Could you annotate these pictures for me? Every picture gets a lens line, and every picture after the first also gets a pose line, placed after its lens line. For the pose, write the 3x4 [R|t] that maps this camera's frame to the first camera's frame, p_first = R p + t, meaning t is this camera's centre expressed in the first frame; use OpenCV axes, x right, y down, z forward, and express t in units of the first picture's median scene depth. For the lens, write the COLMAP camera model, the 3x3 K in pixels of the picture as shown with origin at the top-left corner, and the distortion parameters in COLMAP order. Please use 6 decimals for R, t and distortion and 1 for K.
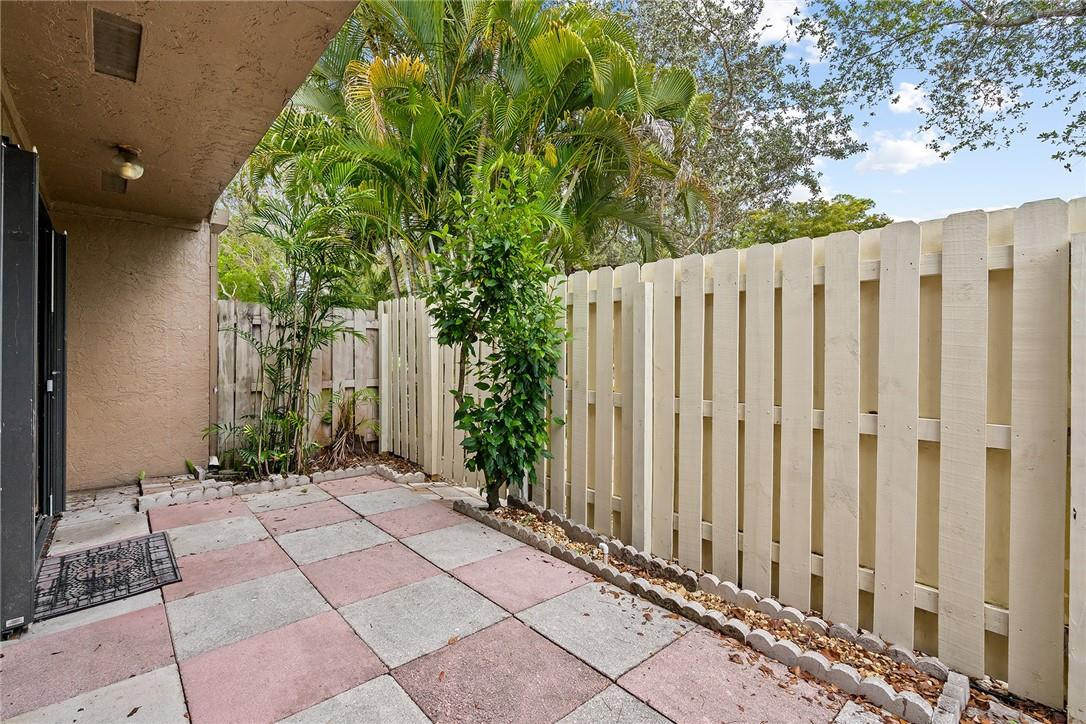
lens RADIAL K [[492.3, 0, 549.7], [0, 492.3, 356.6], [0, 0, 1]] dist [0.000556, -0.000008]
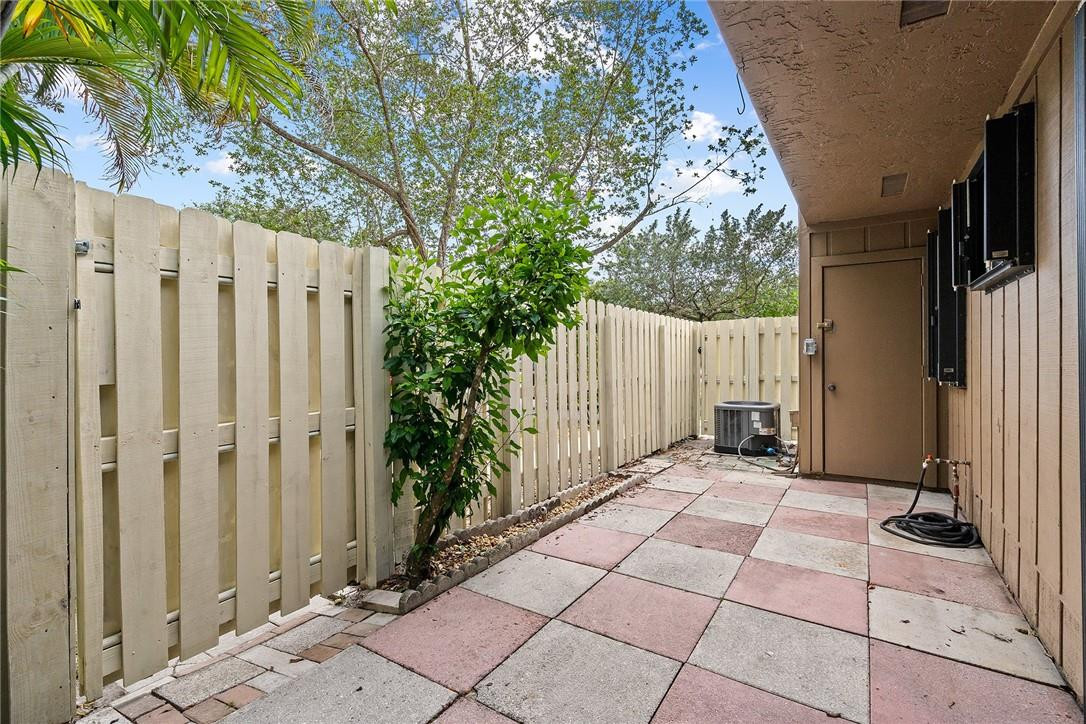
lens RADIAL K [[492.3, 0, 549.4], [0, 492.3, 362.9], [0, 0, 1]] dist [0.000556, -0.000008]
pose [[-0.273014, -0.013754, 0.961912, -1.225664], [0.004252, 0.999871, 0.015504, 0.002319], [-0.962001, 0.008323, -0.272921, 1.507647]]
